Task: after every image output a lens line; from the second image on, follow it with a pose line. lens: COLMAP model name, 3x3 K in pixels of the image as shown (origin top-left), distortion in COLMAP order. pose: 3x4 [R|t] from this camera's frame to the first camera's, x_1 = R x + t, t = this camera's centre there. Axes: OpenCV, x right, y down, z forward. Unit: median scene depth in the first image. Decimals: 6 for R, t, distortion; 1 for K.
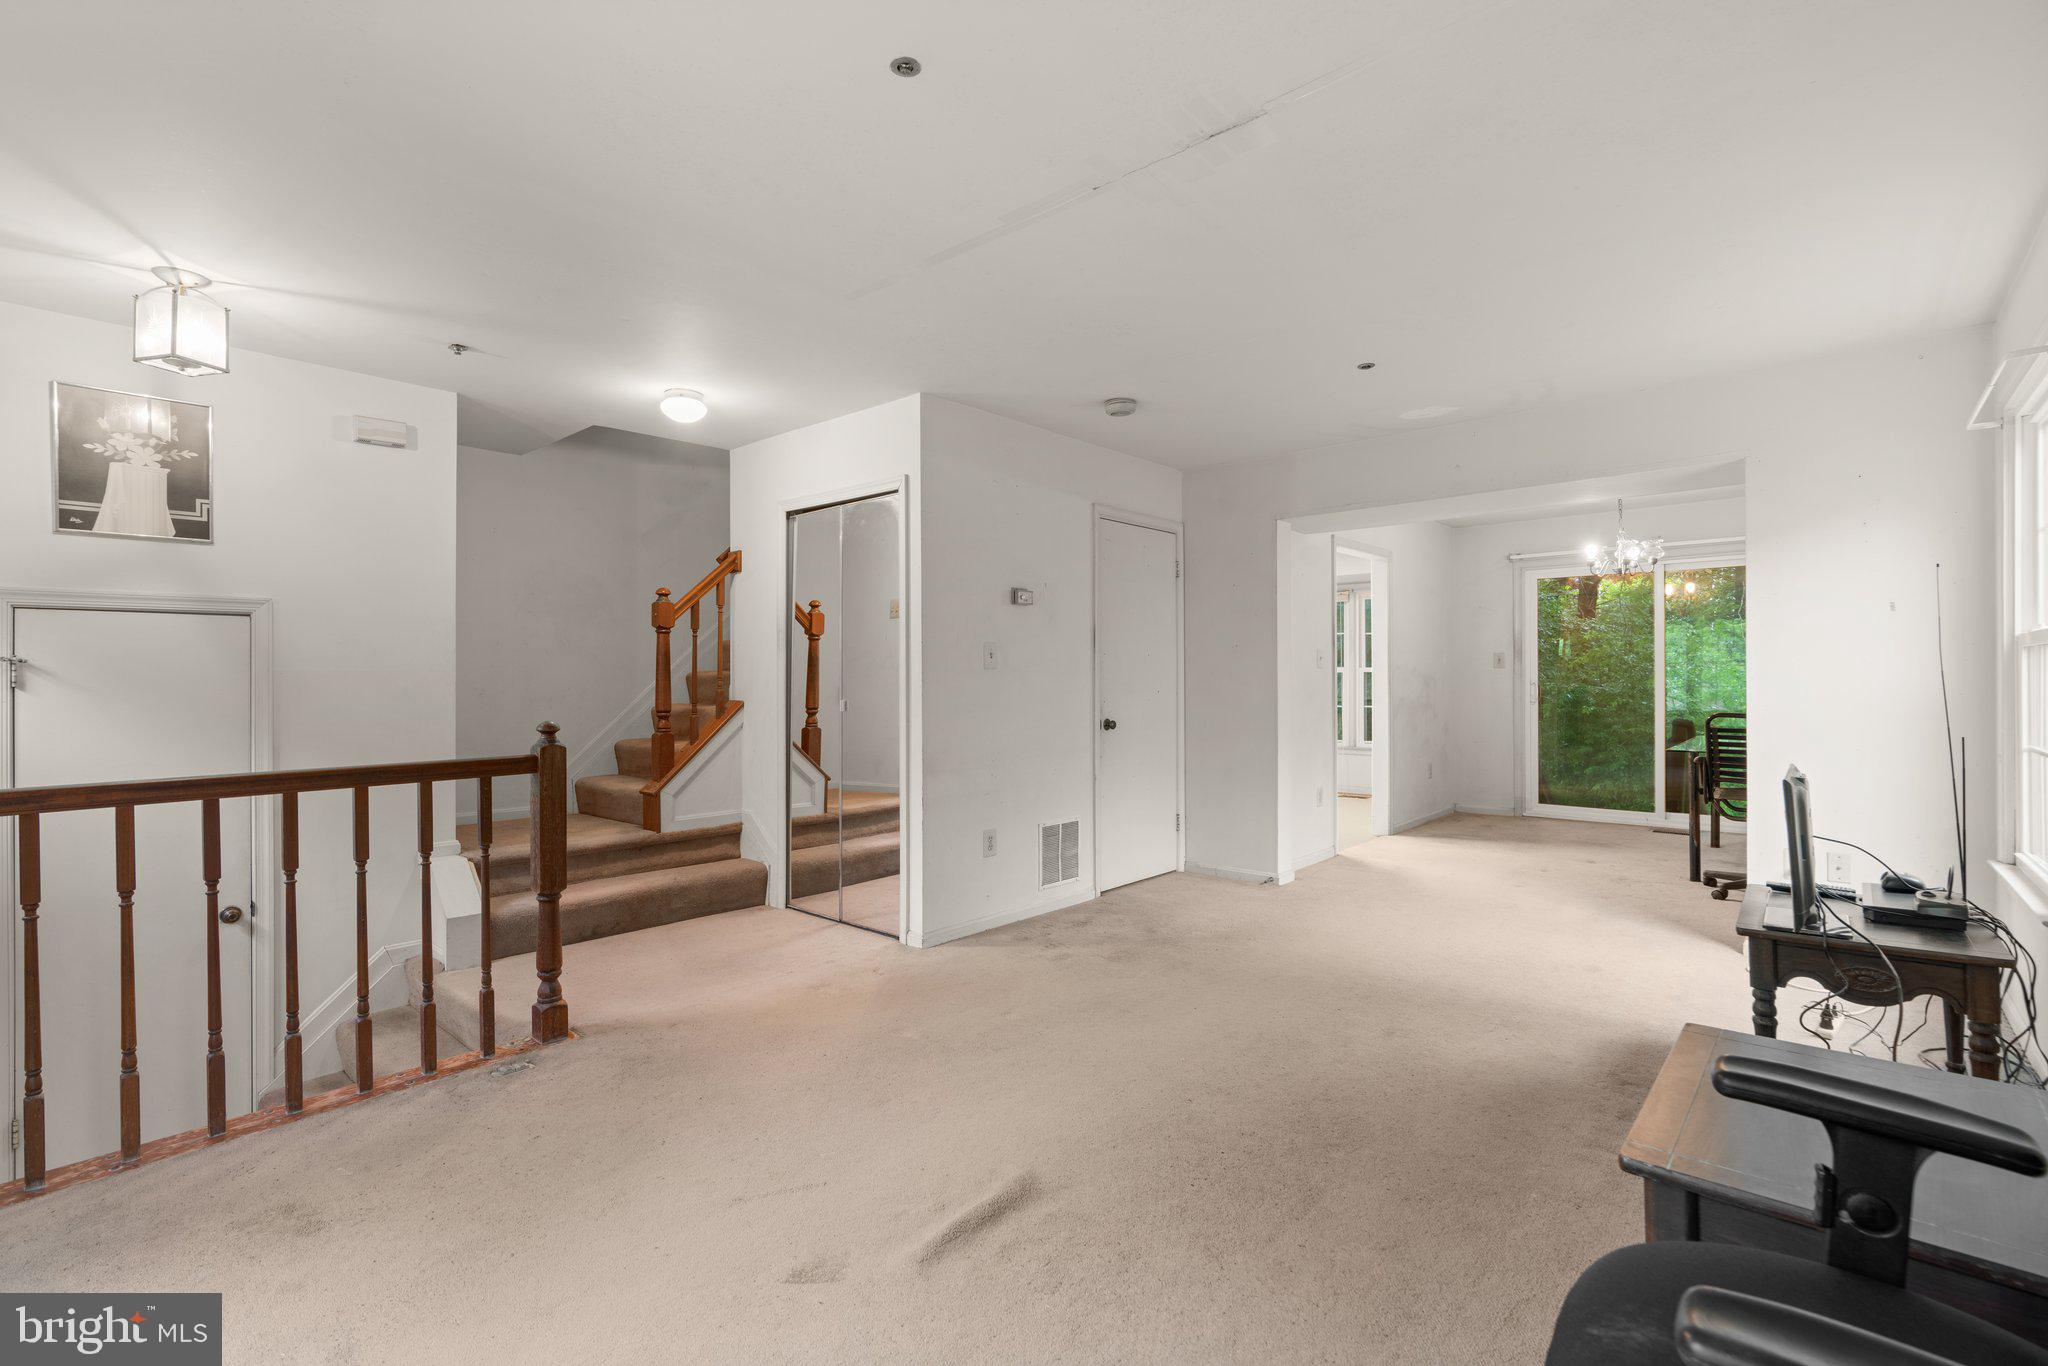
lens RADIAL K [[923.3, 0, 1011.0], [0, 923.3, 676.6], [0, 0, 1]] dist [-0.018674, 0.006964]
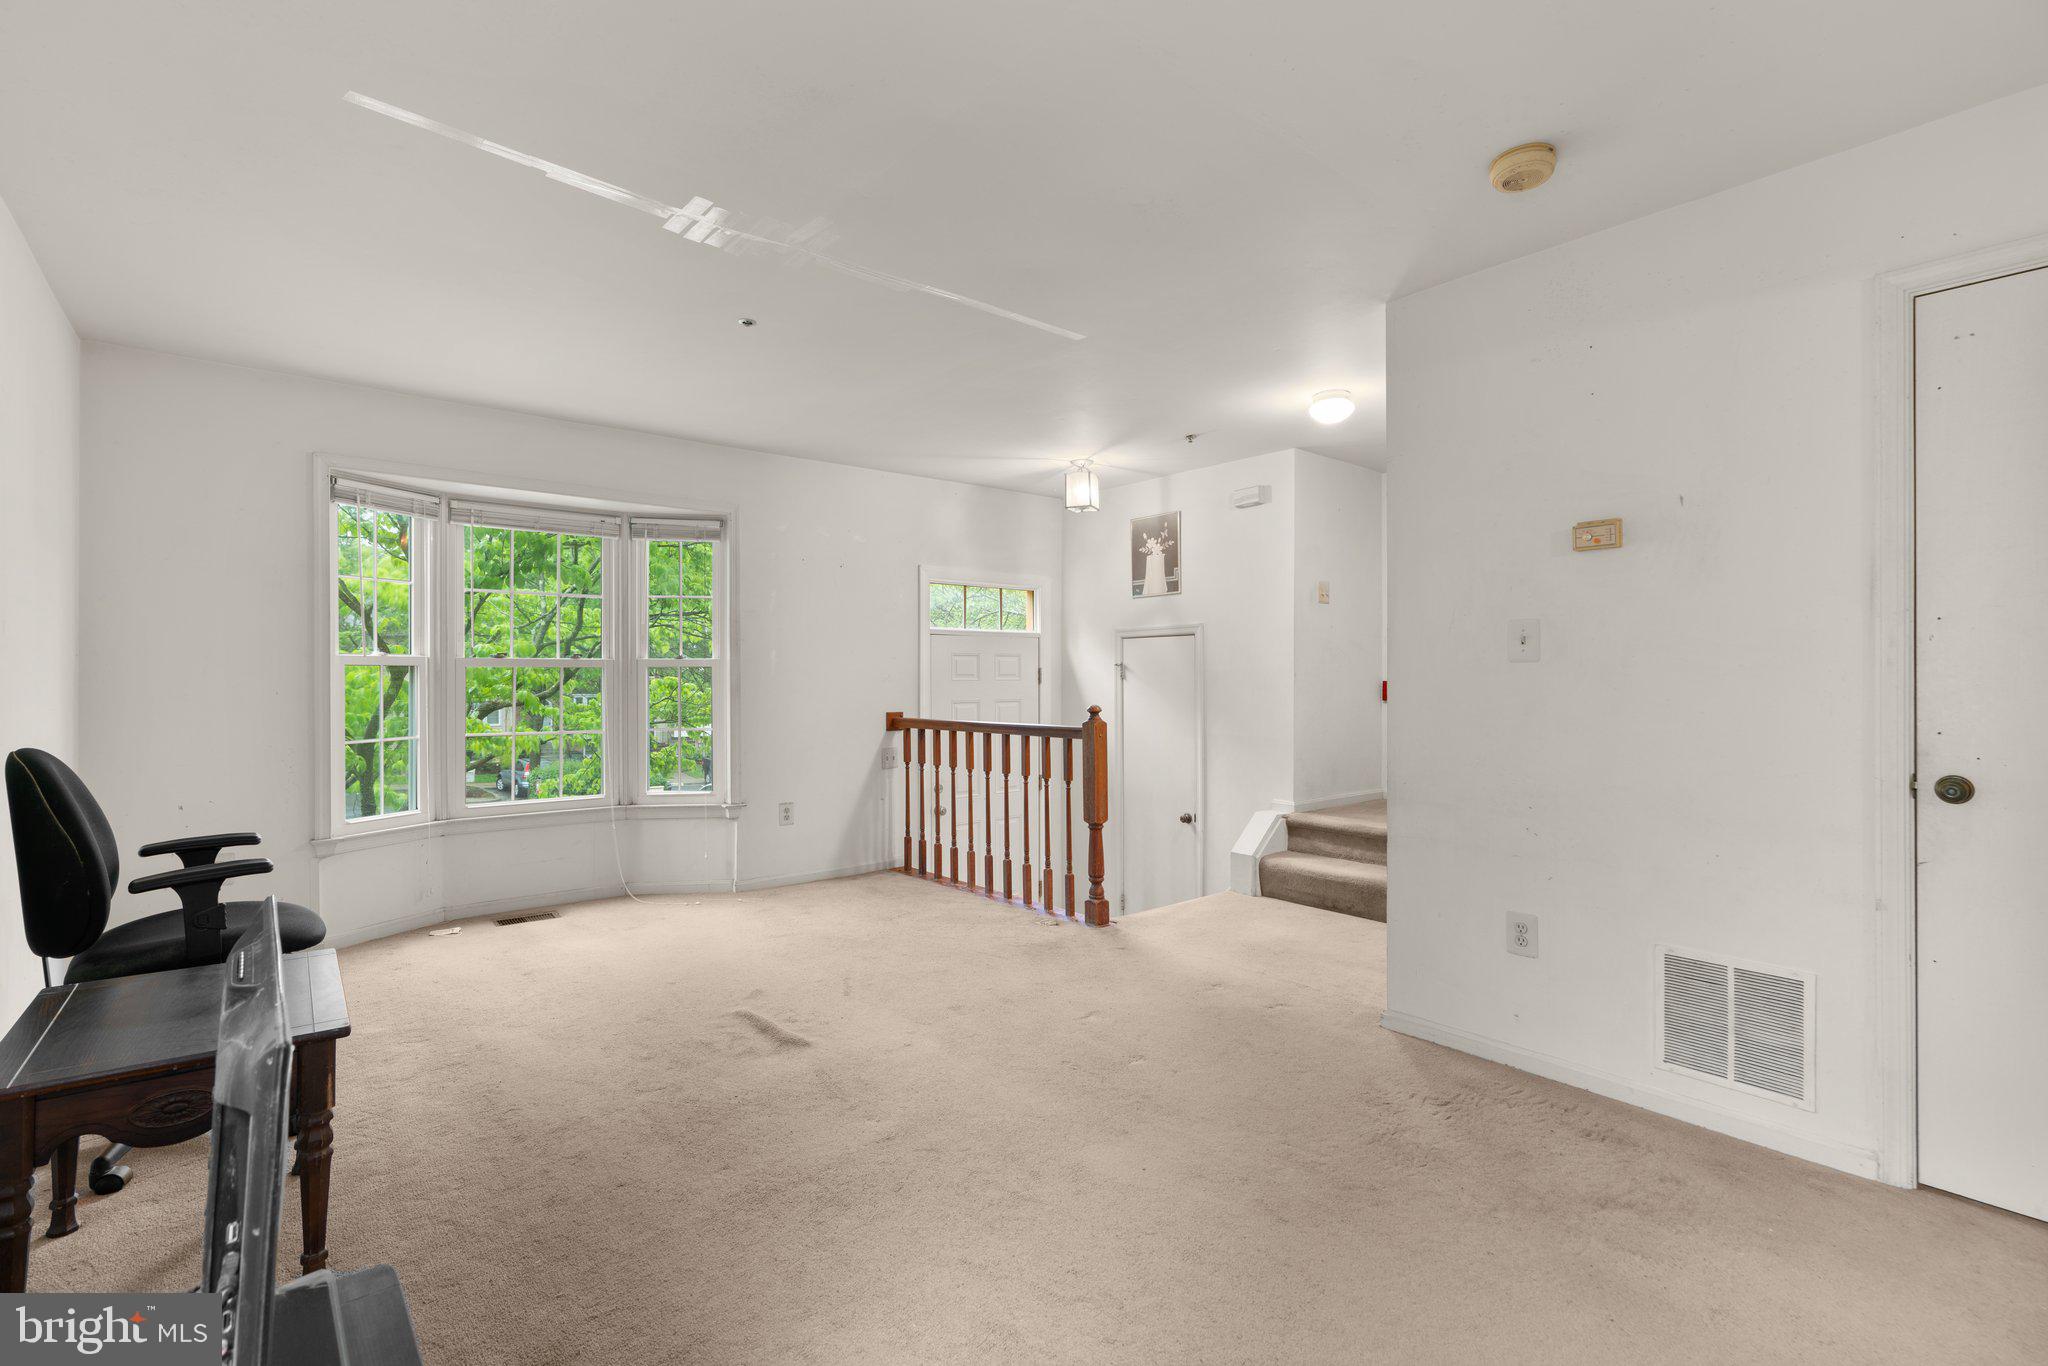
lens RADIAL K [[923.3, 0, 1027.8], [0, 923.3, 673.6], [0, 0, 1]] dist [-0.018674, 0.006964]
pose [[-0.145440, 0.000991, -0.989367, 0.700885], [0.004814, 0.999988, 0.000294, -0.000138], [0.989355, -0.004720, -0.145443, 0.818584]]
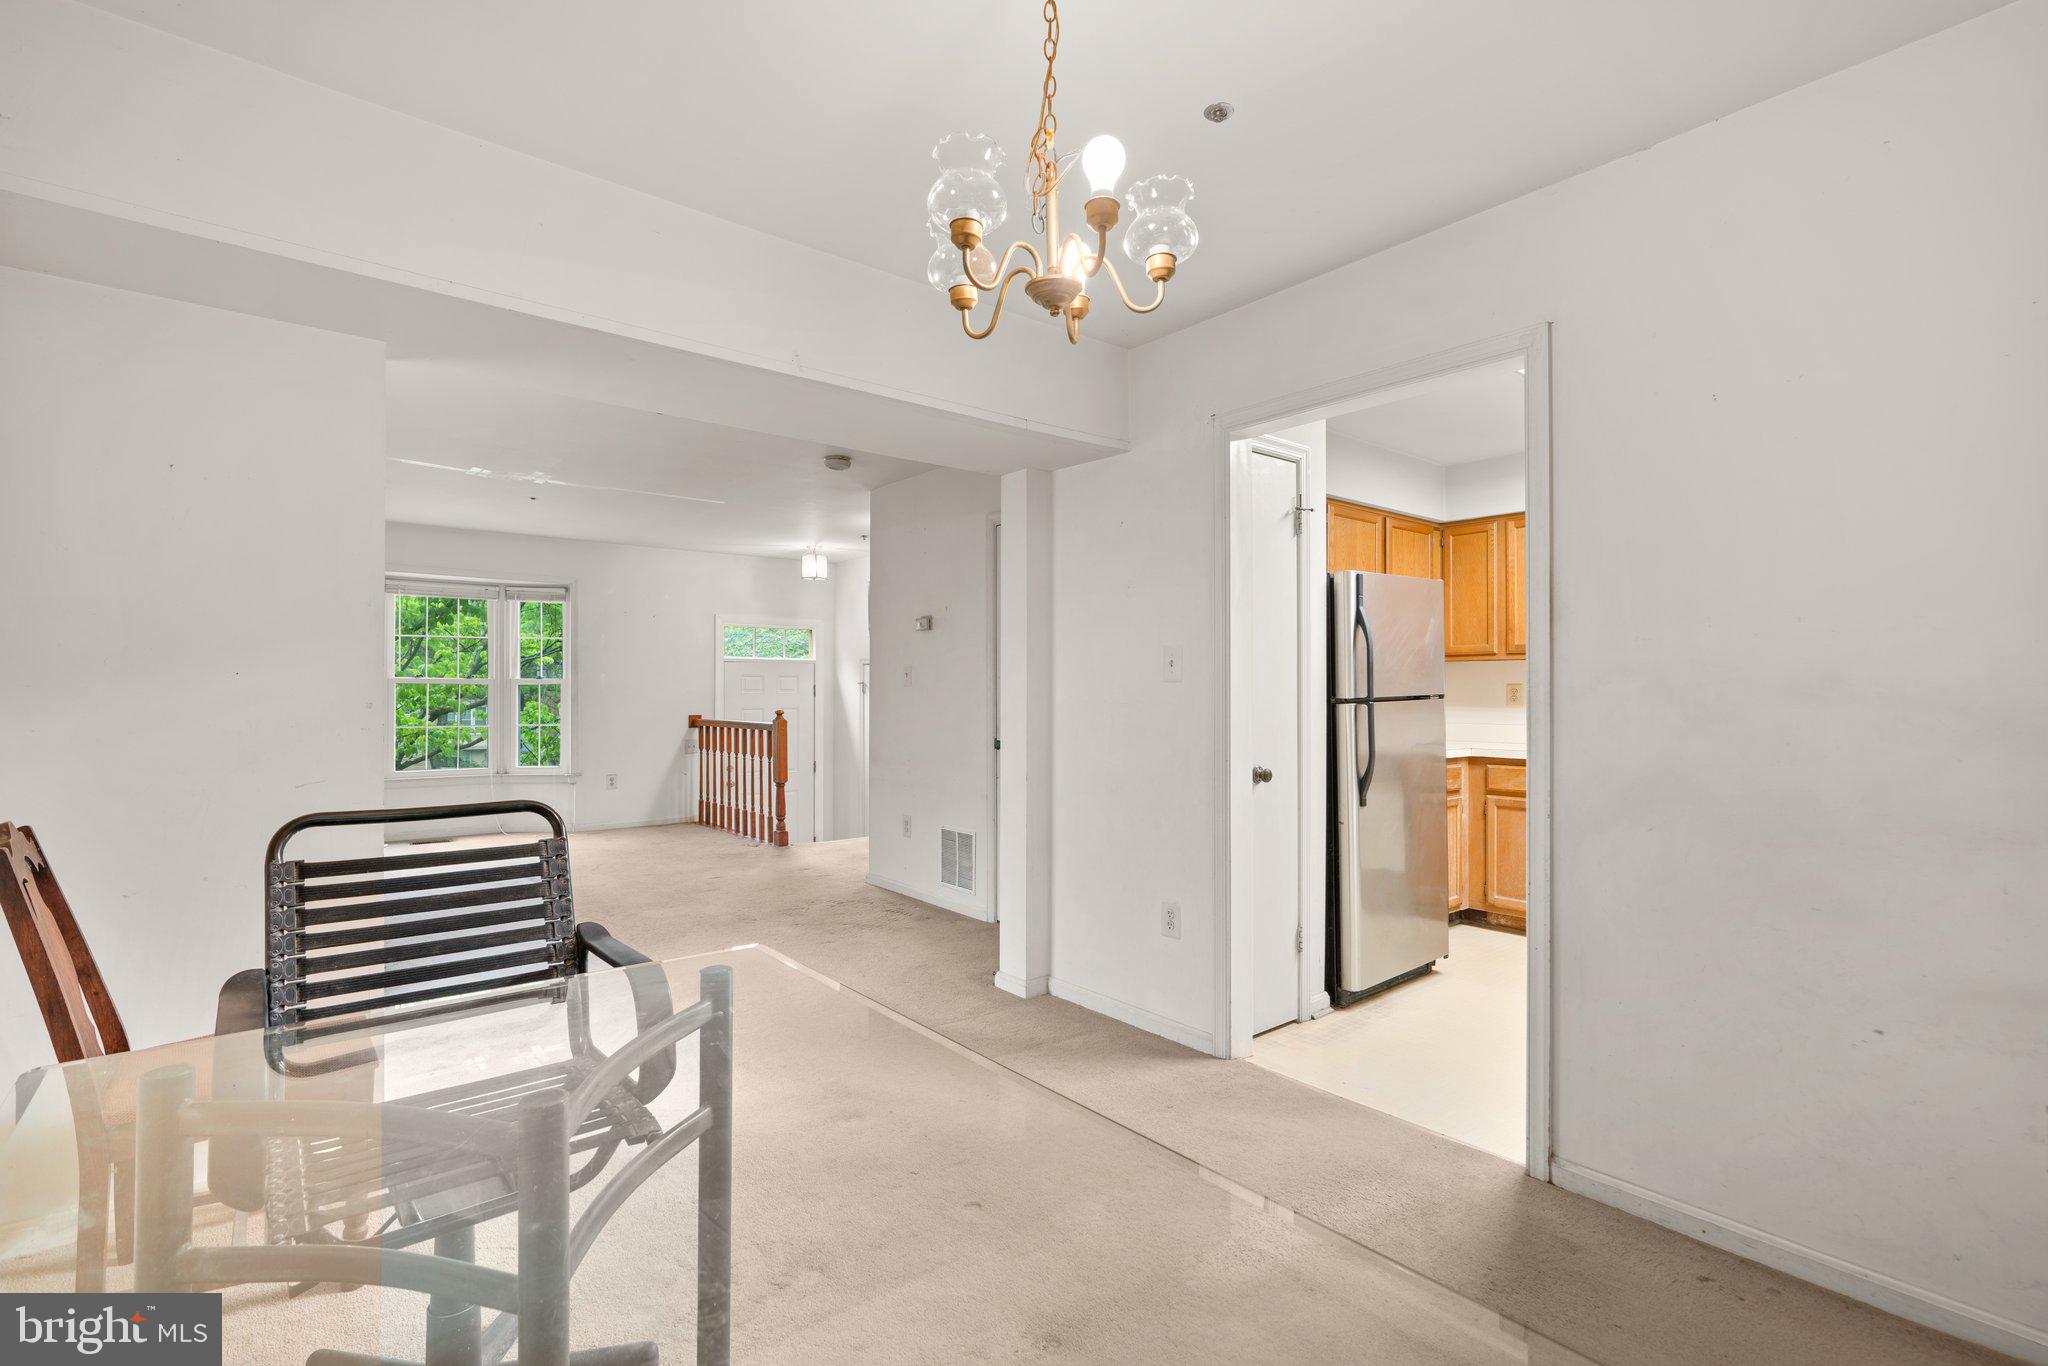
lens RADIAL K [[923.3, 0, 1027.4], [0, 923.3, 691.7], [0, 0, 1]] dist [-0.018674, 0.006964]
pose [[-0.149925, 0.004710, -0.988686, 1.256781], [0.002342, 0.999988, 0.004409, -0.002603], [0.988695, -0.001655, -0.149934, 1.451236]]
